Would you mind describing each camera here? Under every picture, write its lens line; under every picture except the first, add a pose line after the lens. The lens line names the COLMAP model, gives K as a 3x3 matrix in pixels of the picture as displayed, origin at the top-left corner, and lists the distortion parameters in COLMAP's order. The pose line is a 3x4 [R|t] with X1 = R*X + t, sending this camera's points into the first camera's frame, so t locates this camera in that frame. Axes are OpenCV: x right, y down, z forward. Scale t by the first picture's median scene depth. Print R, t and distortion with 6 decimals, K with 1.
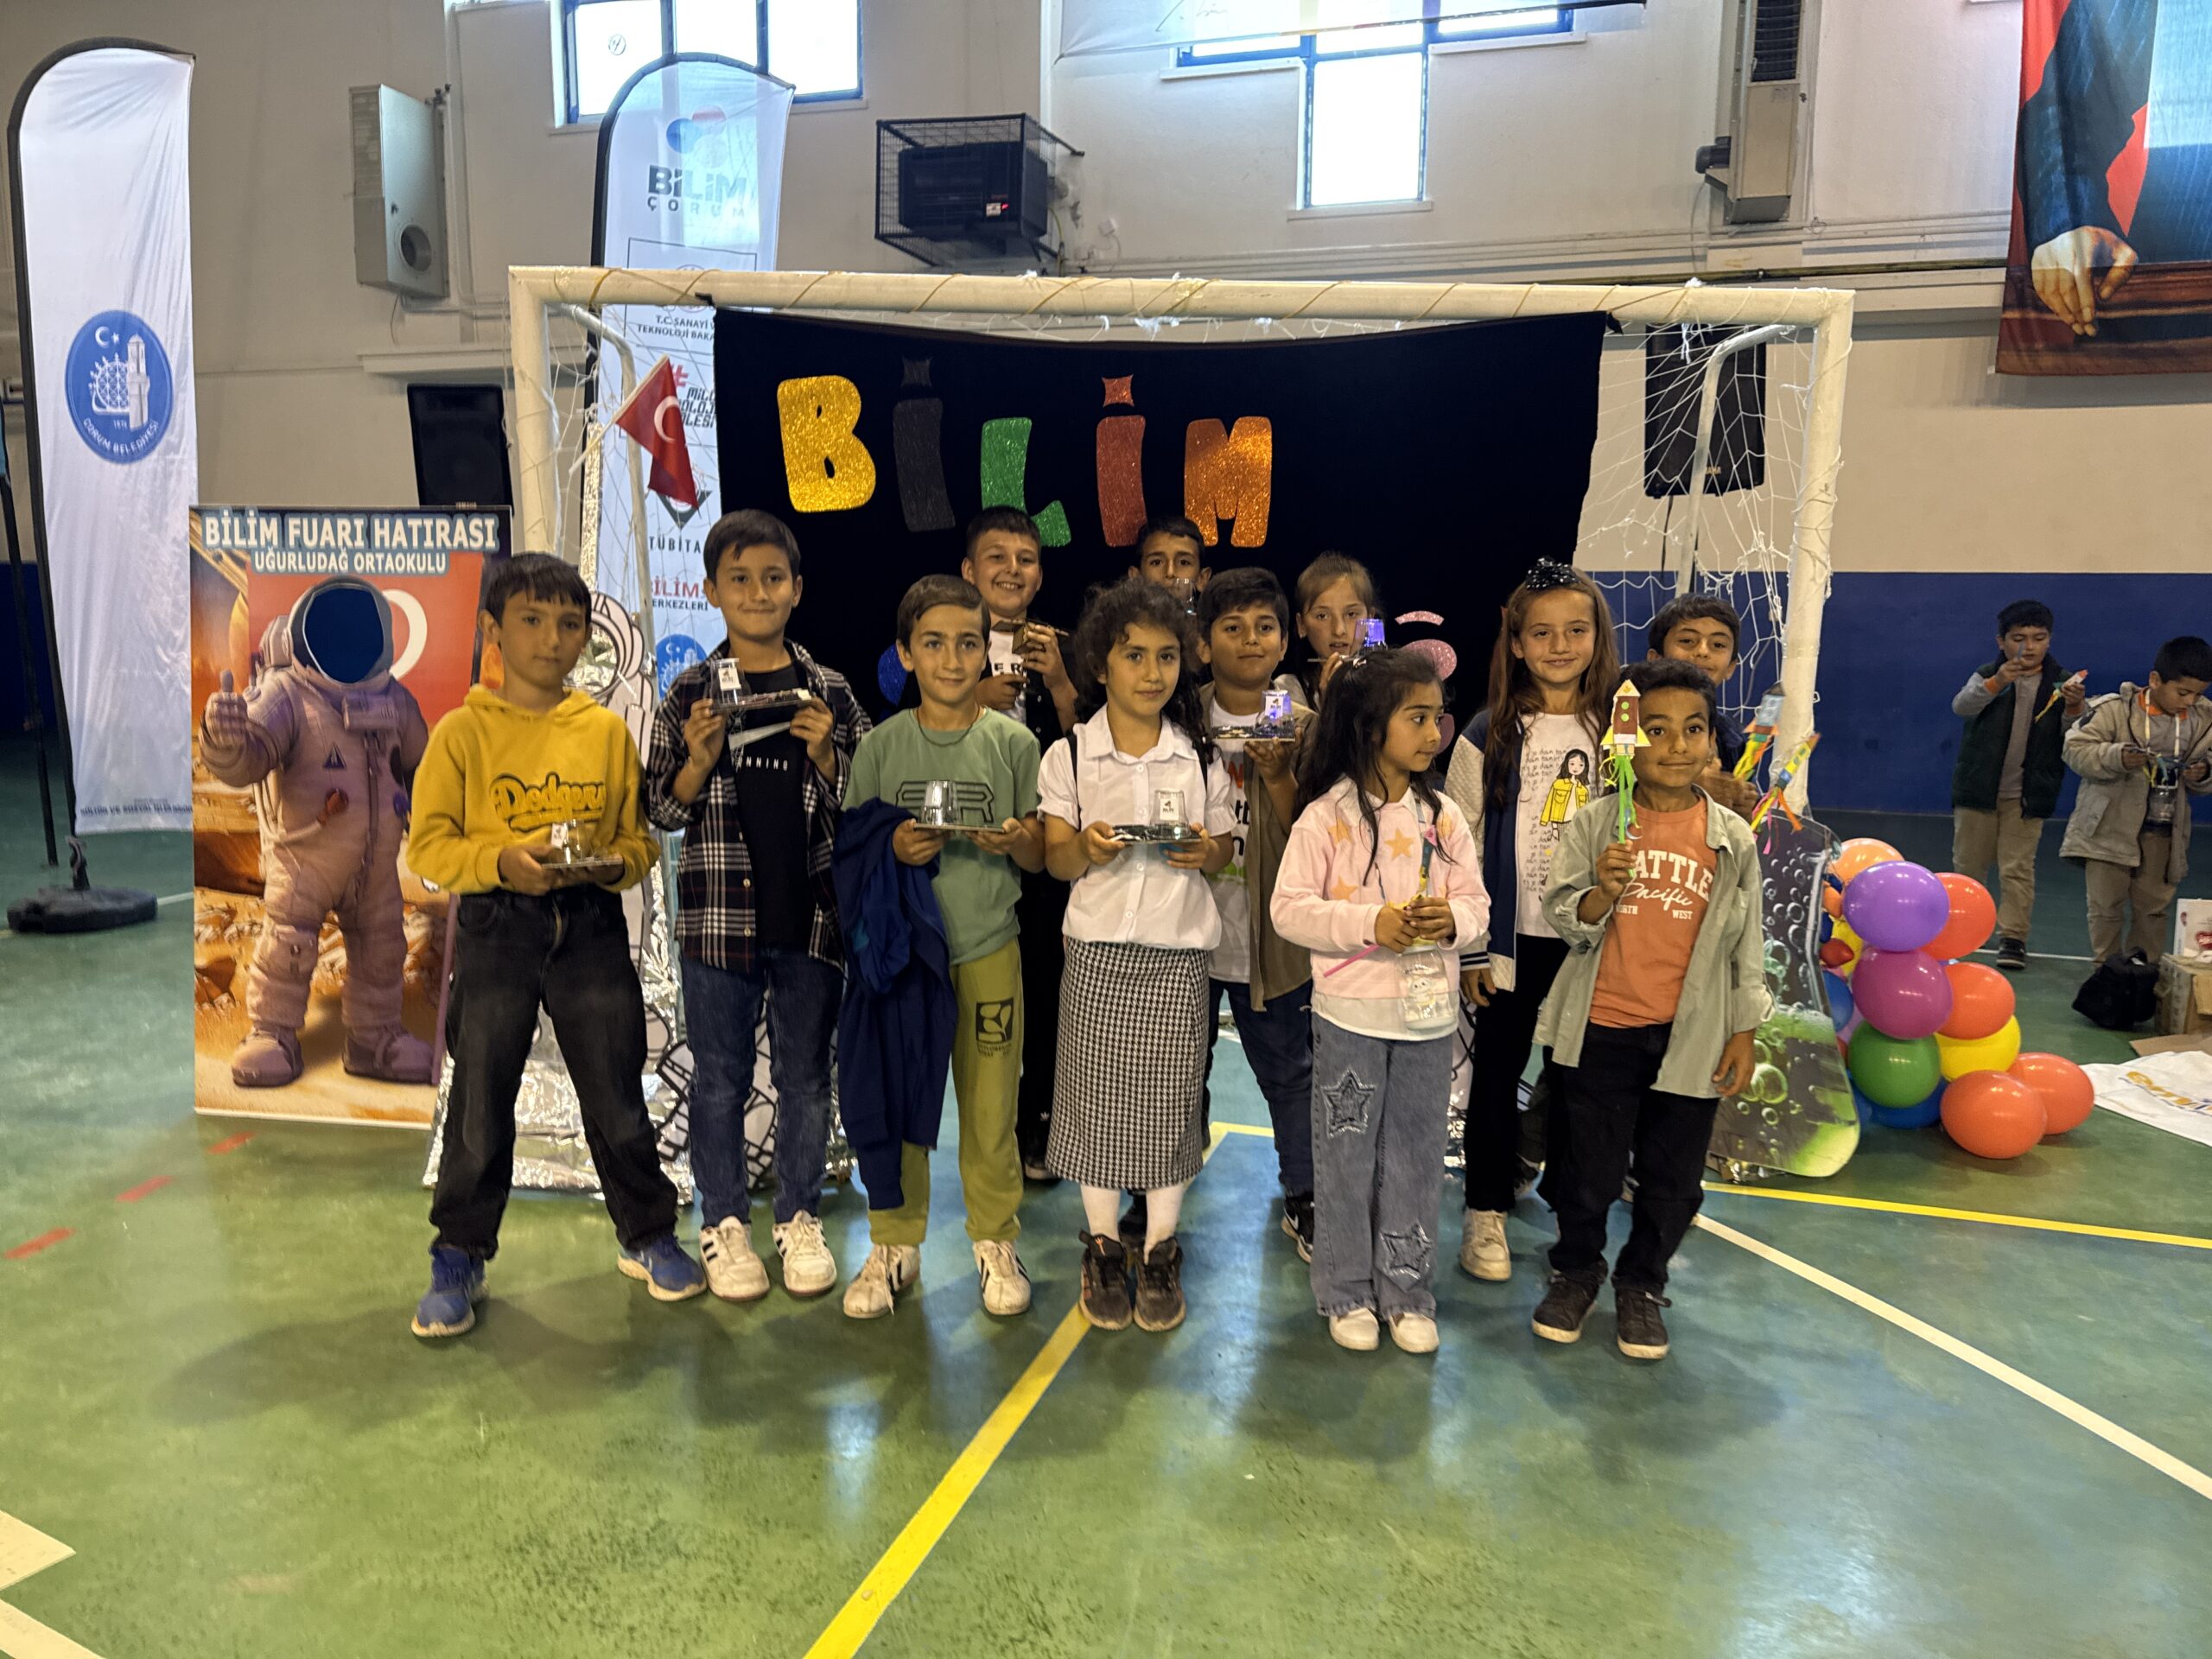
lens RADIAL K [[1551.2, 0, 1100.9], [0, 1551.2, 856.1], [0, 0, 1]] dist [0.003044, -0.006948]
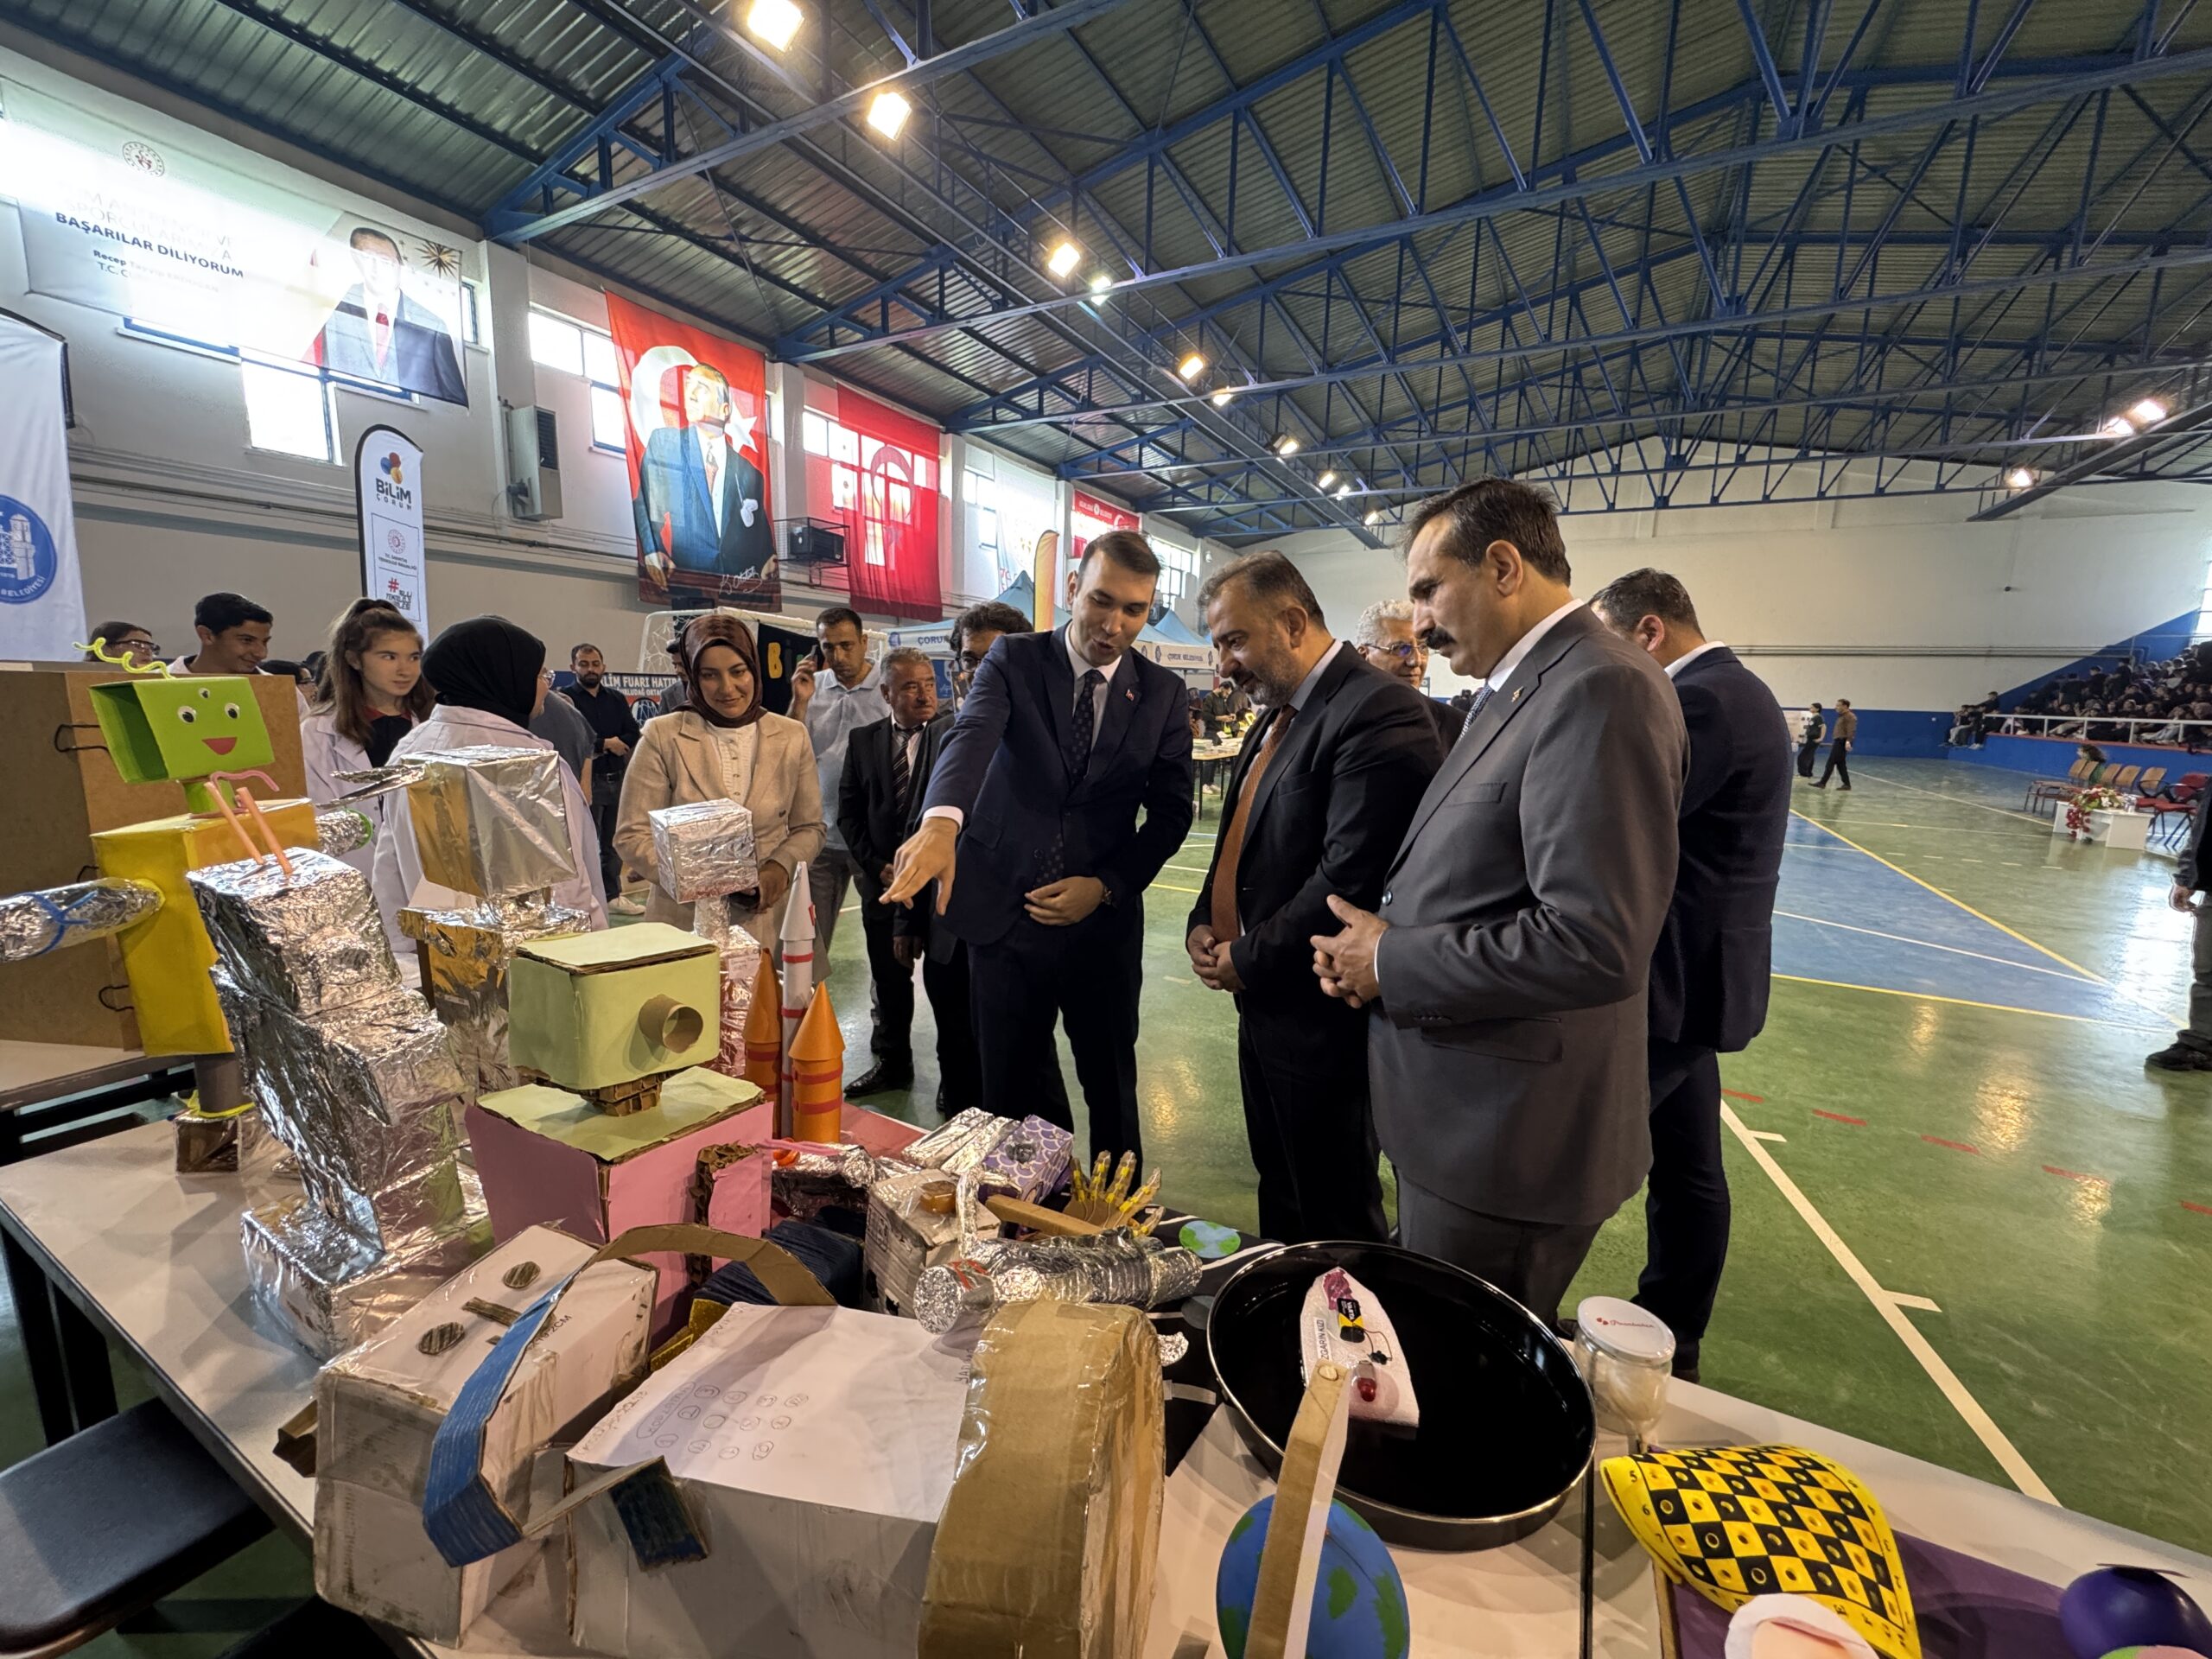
lens RADIAL K [[880.7, 0, 1106.0], [0, 880.7, 829.5], [0, 0, 1]] dist [-0.000500, -0.000091]
pose [[0.196665, -0.158916, 0.967506, -1.239873], [0.138155, 0.981424, 0.133120, -0.023222], [-0.970689, 0.107486, 0.214966, -0.103172]]
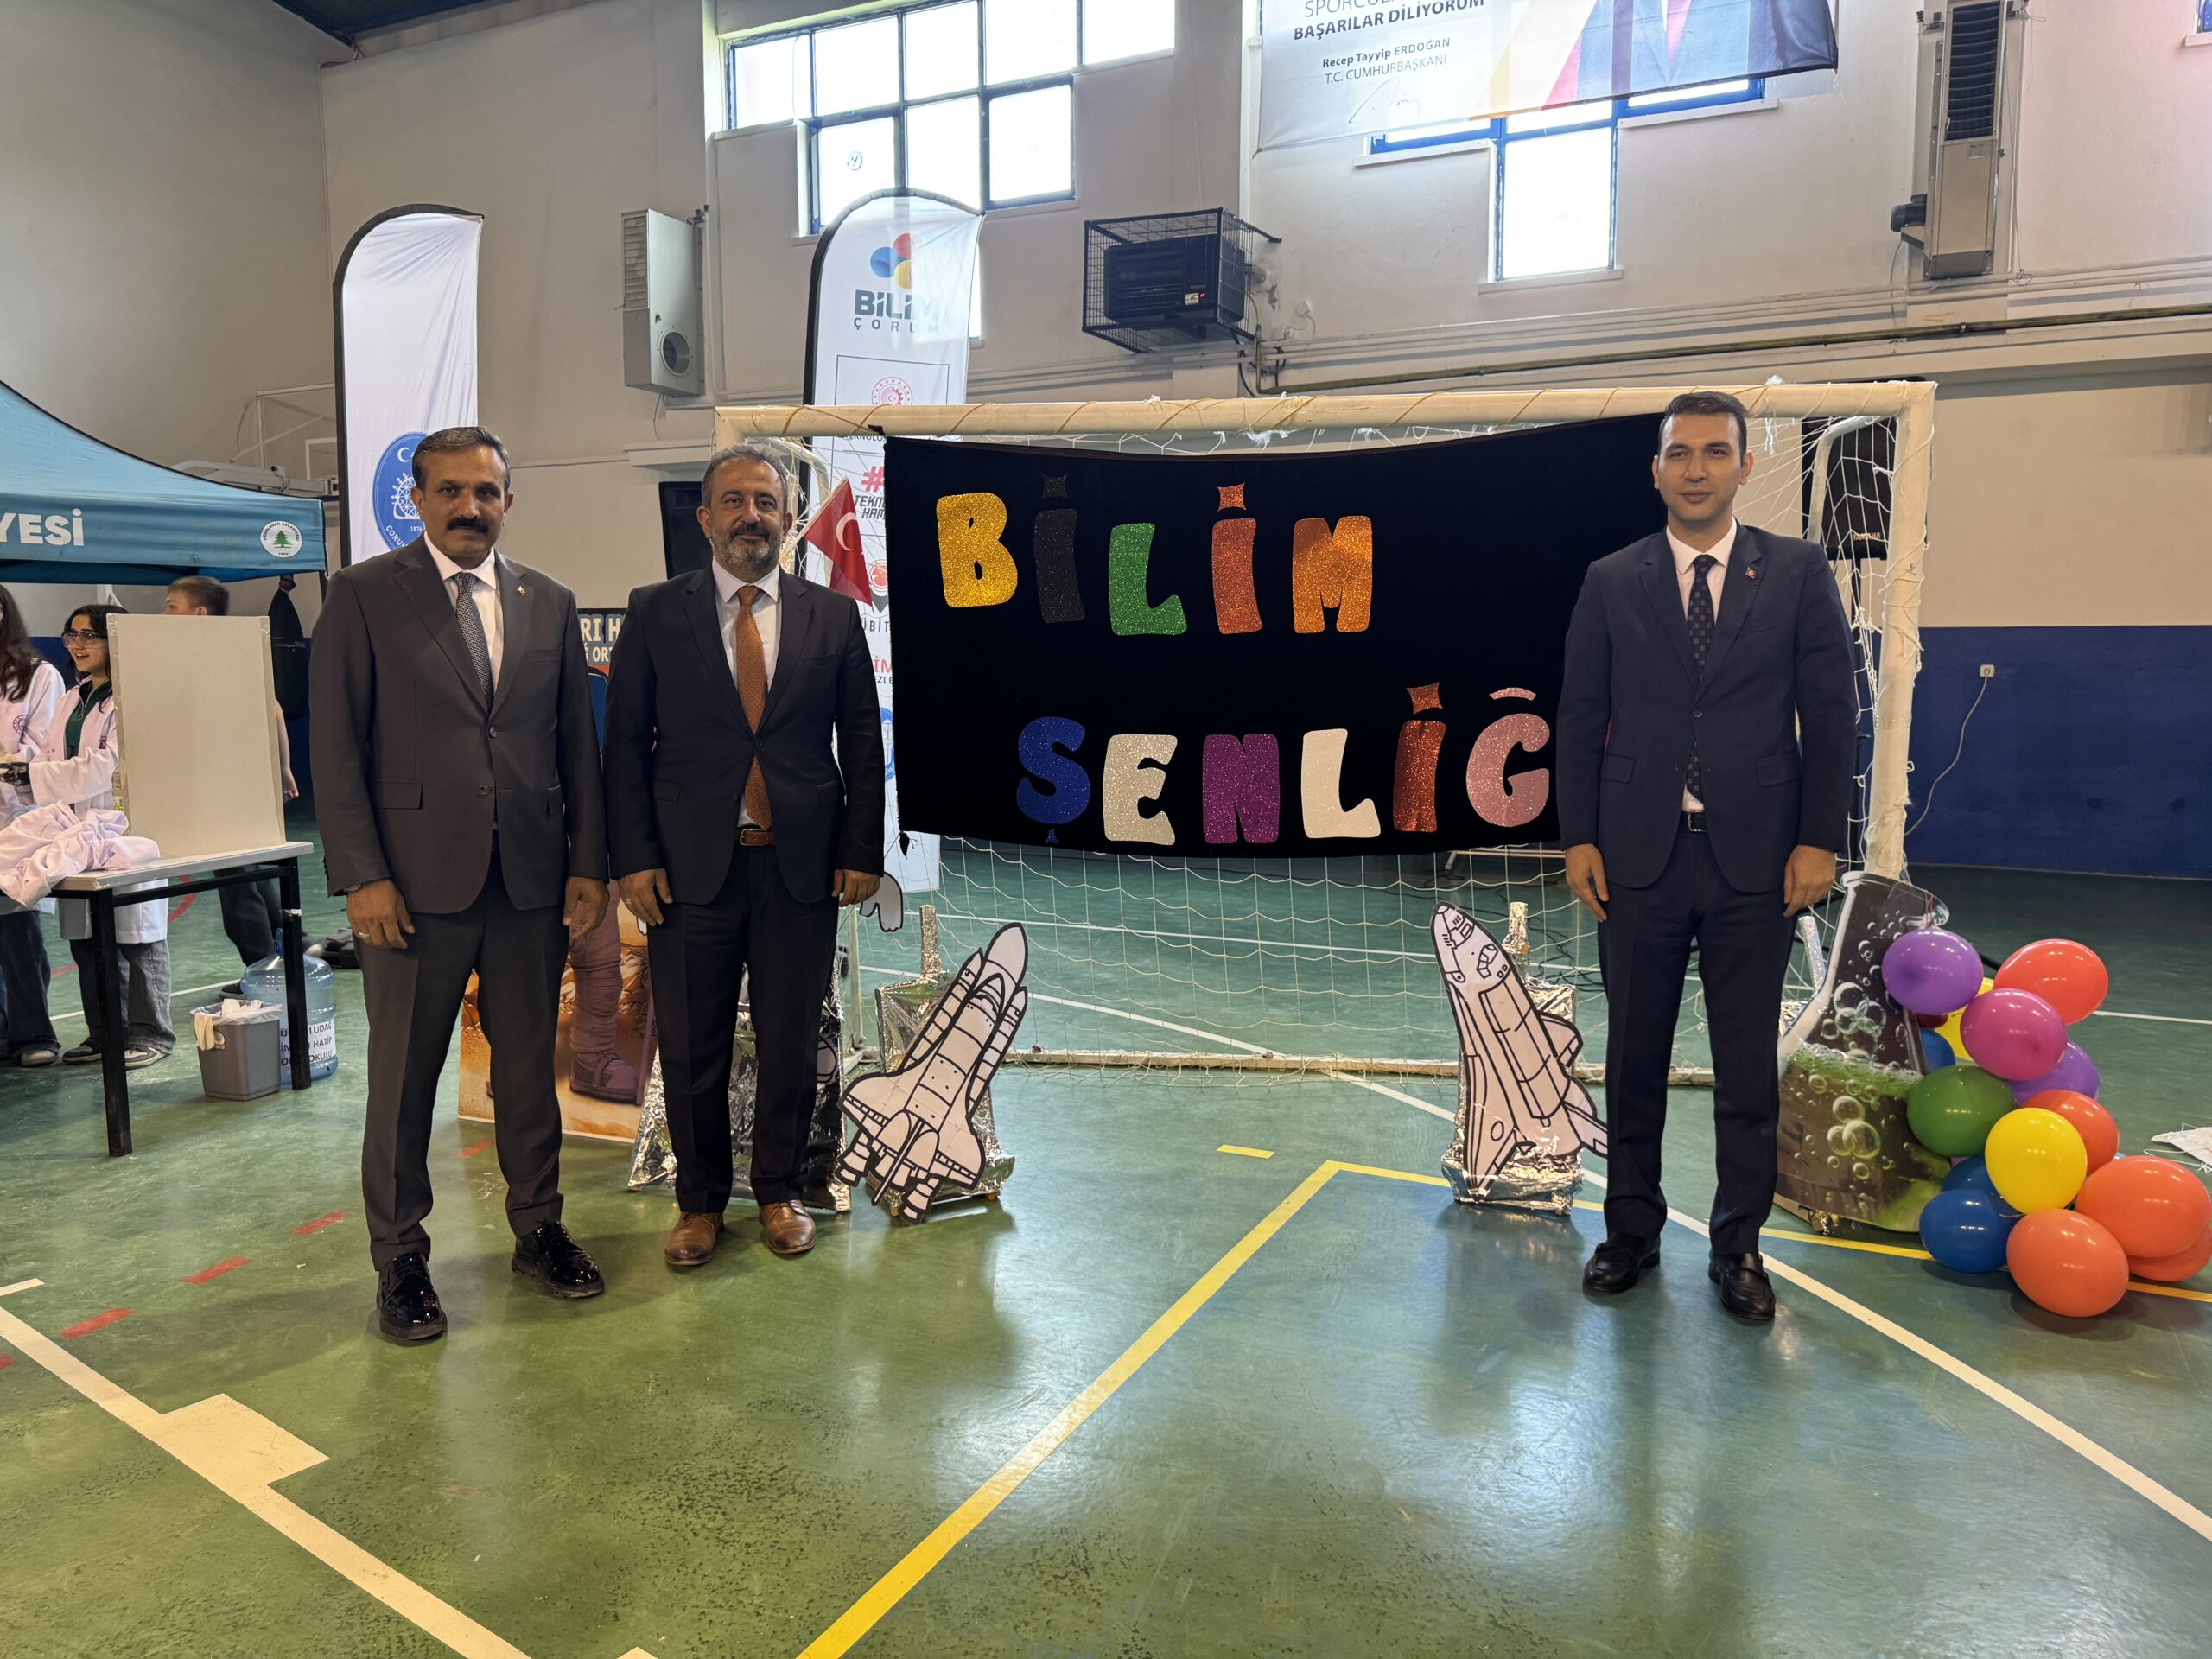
lens RADIAL K [[1542.3, 0, 1106.0], [0, 1542.3, 829.5], [0, 0, 1]] dist [0.022747, -0.030261]
pose [[0.989598, 0.003070, -0.143825, 0.044794], [-0.010478, 0.998655, -0.050780, -0.001088], [0.143475, 0.051758, 0.988299, -0.057008]]
